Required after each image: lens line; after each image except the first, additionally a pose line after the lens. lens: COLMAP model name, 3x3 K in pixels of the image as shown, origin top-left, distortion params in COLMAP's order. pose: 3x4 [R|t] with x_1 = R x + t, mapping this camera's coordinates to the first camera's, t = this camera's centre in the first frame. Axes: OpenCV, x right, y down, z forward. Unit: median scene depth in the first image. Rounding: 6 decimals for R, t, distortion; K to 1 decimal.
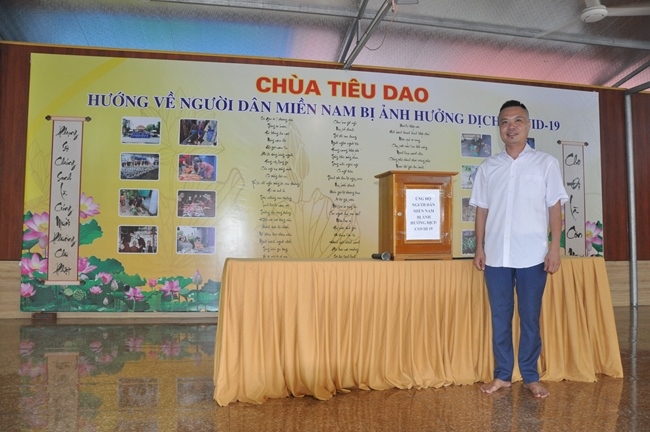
lens RADIAL K [[517.9, 0, 326.8], [0, 517.9, 217.4], [0, 0, 1]] dist [-0.155643, 0.122921]
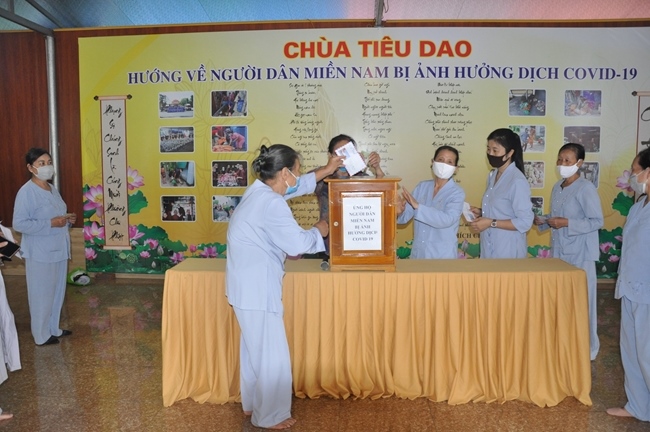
lens RADIAL K [[517.9, 0, 324.3], [0, 517.9, 219.5], [0, 0, 1]] dist [-0.155643, 0.122921]
pose [[0.966942, 0.017534, -0.254392, 0.190948], [0.021147, 0.988683, 0.148525, -0.082937], [0.254117, -0.148995, 0.955628, 0.037519]]
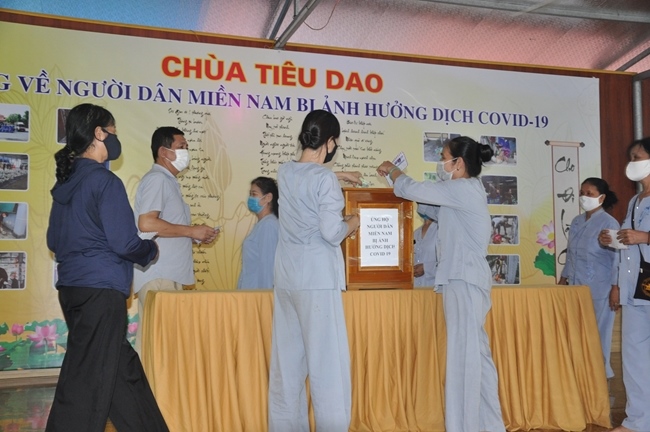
lens RADIAL K [[743.8, 0, 328.9], [0, 743.8, 217.2], [0, 0, 1]] dist [0.065921, 0.000000]
pose [[0.991811, -0.000462, 0.127712, -0.032943], [0.003648, 0.999688, -0.024713, -0.004906], [-0.127661, 0.024976, 0.991503, -0.134912]]
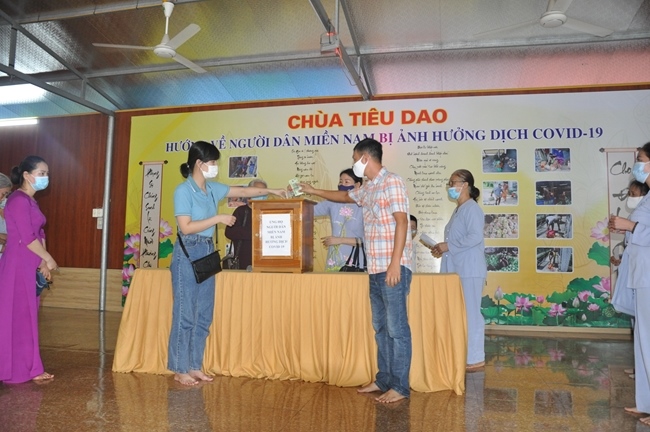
lens RADIAL K [[517.9, 0, 323.7], [0, 517.9, 215.6], [0, 0, 1]] dist [-0.155643, 0.122921]
pose [[0.909676, -0.025132, -0.414558, 0.419304], [0.010706, 0.999255, -0.037085, -0.002540], [0.415181, 0.029297, 0.909267, -0.033165]]
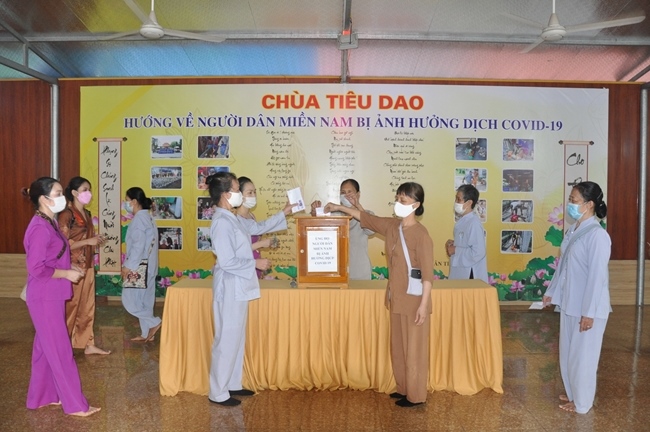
lens RADIAL K [[517.9, 0, 325.8], [0, 517.9, 218.6], [0, 0, 1]] dist [-0.155643, 0.122921]
pose [[0.978565, 0.008543, -0.205761, 0.235460], [0.009510, 0.996199, 0.086591, -0.099817], [0.205719, -0.086692, 0.974764, -0.098837]]
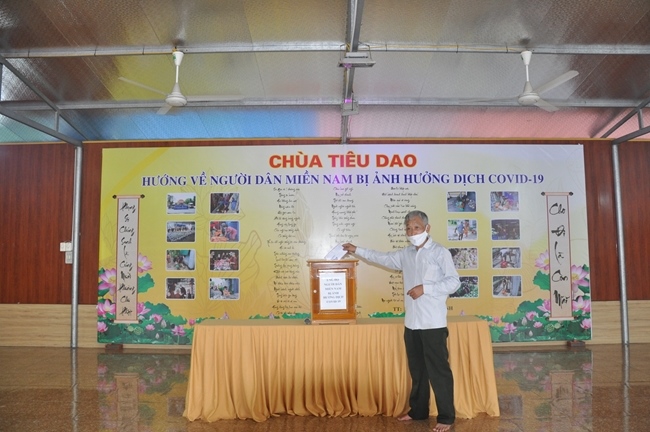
lens RADIAL K [[517.9, 0, 325.1], [0, 517.9, 216.3], [0, 0, 1]] dist [-0.155643, 0.122921]
pose [[0.980481, -0.028519, -0.194534, 0.233004], [0.023079, 0.999278, -0.030173, -0.087148], [0.195254, 0.025095, 0.980432, -0.195381]]
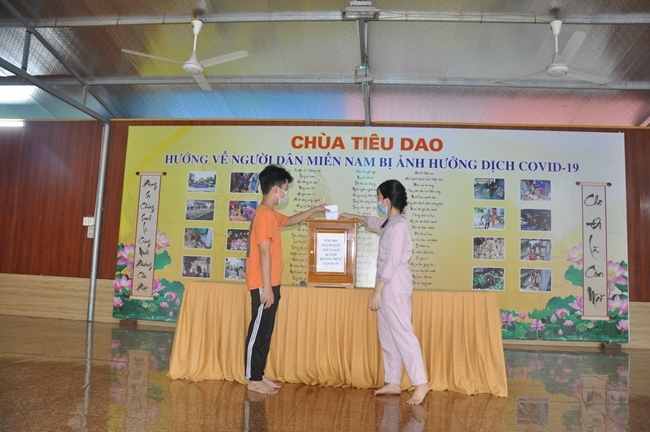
lens RADIAL K [[517.9, 0, 324.5], [0, 517.9, 217.3], [0, 0, 1]] dist [-0.155643, 0.122921]
pose [[0.958180, 0.001175, -0.286165, 0.289313], [-0.019728, 0.997884, -0.061959, -0.007037], [0.285487, 0.065013, 0.956175, -0.142130]]
